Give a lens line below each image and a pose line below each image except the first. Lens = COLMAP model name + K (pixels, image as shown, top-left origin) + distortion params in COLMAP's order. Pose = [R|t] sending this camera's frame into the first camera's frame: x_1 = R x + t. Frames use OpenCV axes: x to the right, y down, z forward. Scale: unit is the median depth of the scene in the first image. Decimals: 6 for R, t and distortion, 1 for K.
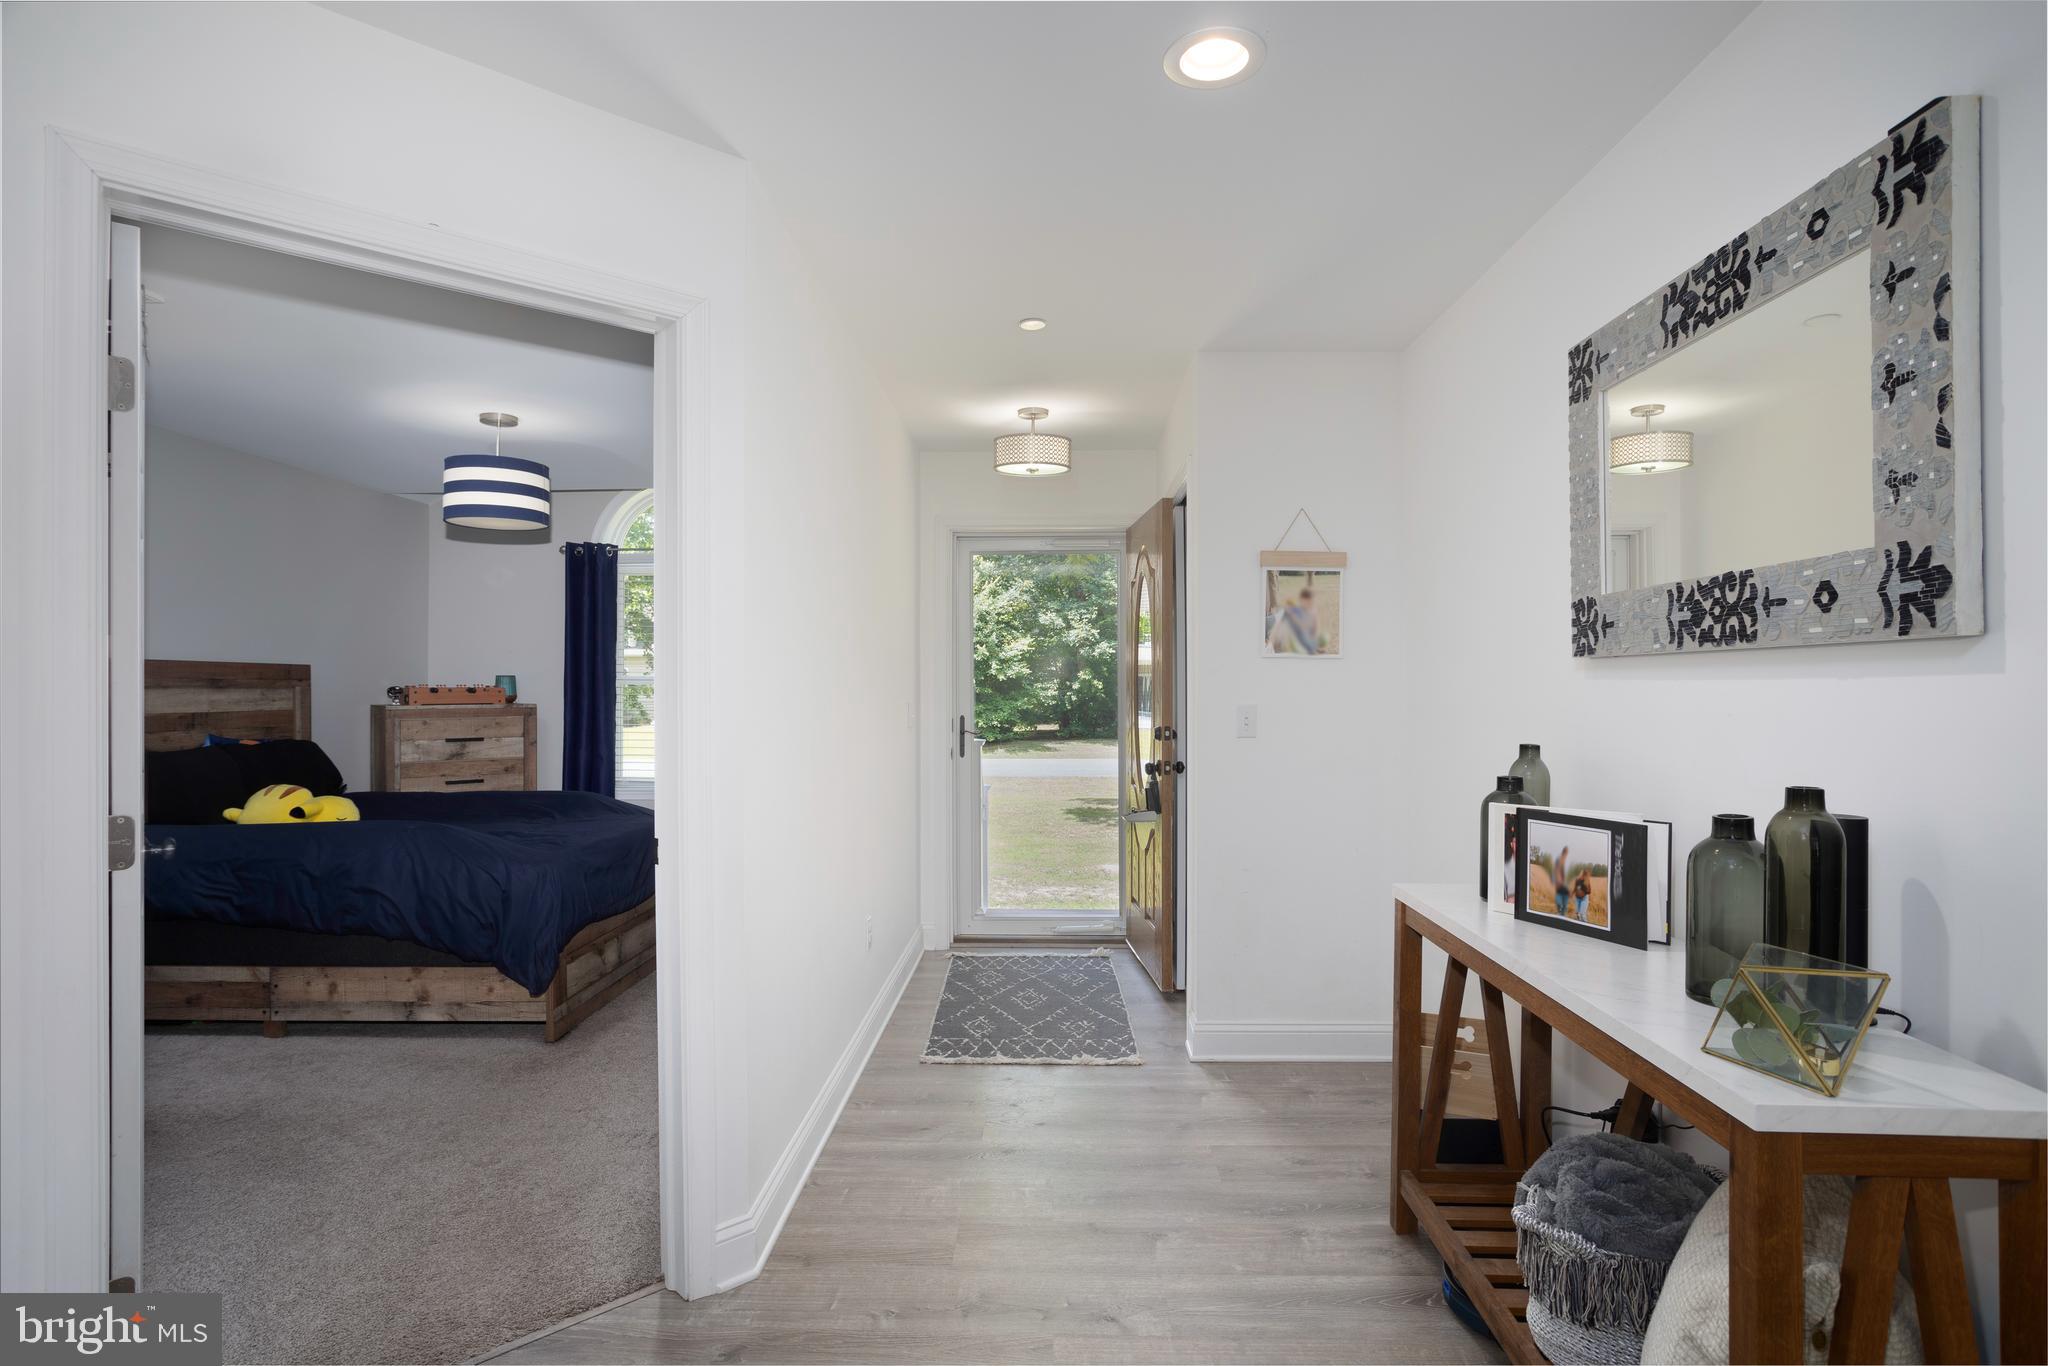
lens RADIAL K [[1052.4, 0, 1024.0], [0, 1052.4, 683.0], [0, 0, 1]] dist [-0.017770, 0.000371]
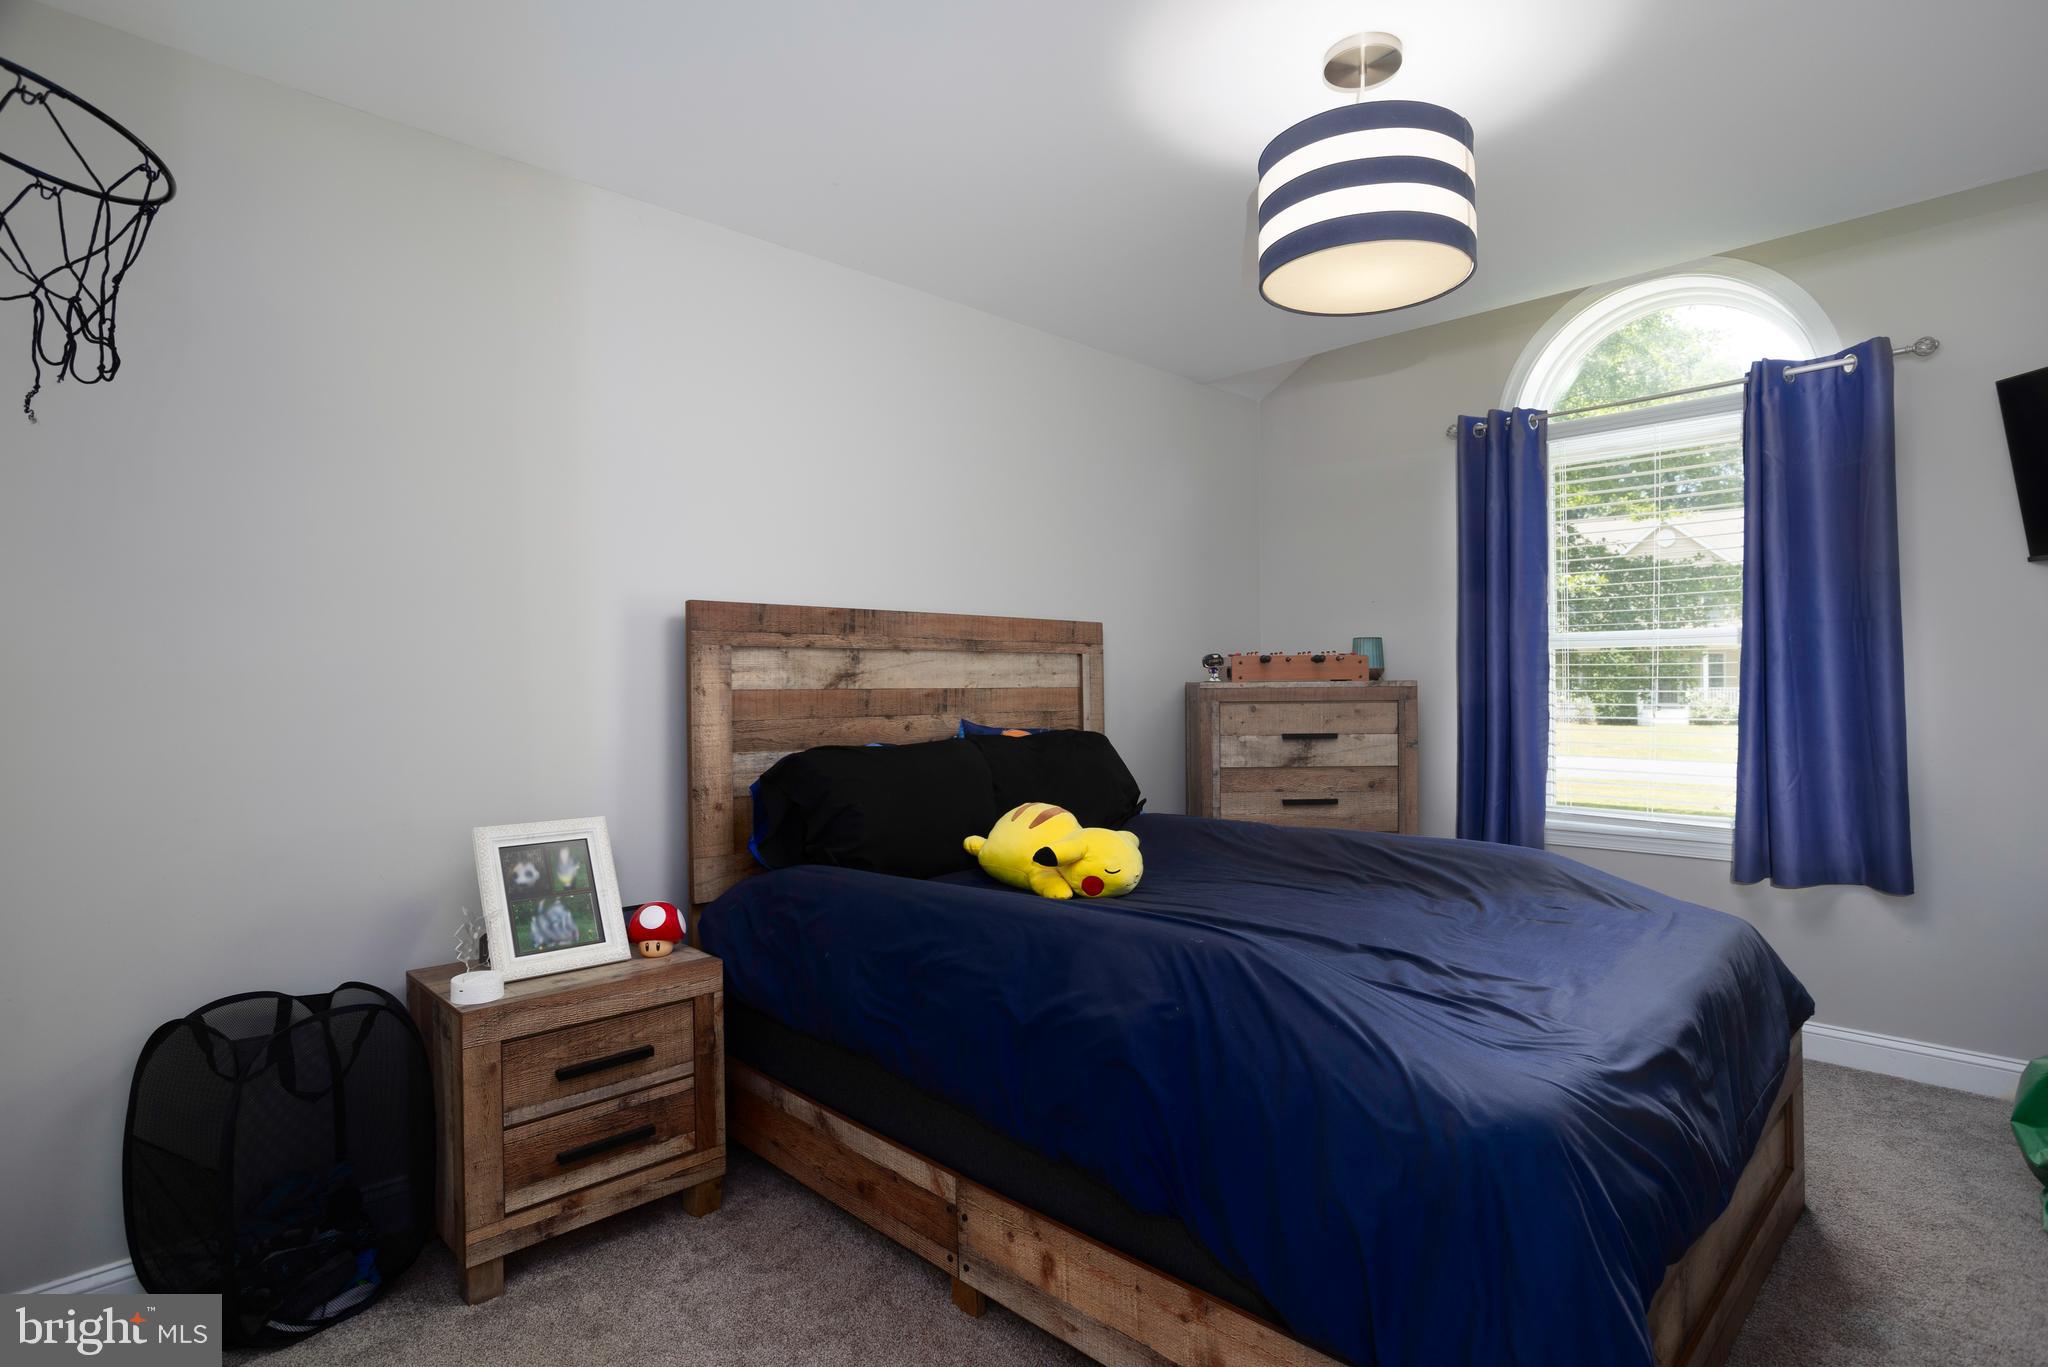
lens RADIAL K [[1052.4, 0, 1024.0], [0, 1052.4, 683.5], [0, 0, 1]] dist [-0.017770, 0.000371]
pose [[0.726048, -0.005430, -0.687623, -0.241394], [0.010020, 0.999946, 0.002684, 0.020524], [0.687571, -0.008839, 0.726063, 0.456249]]
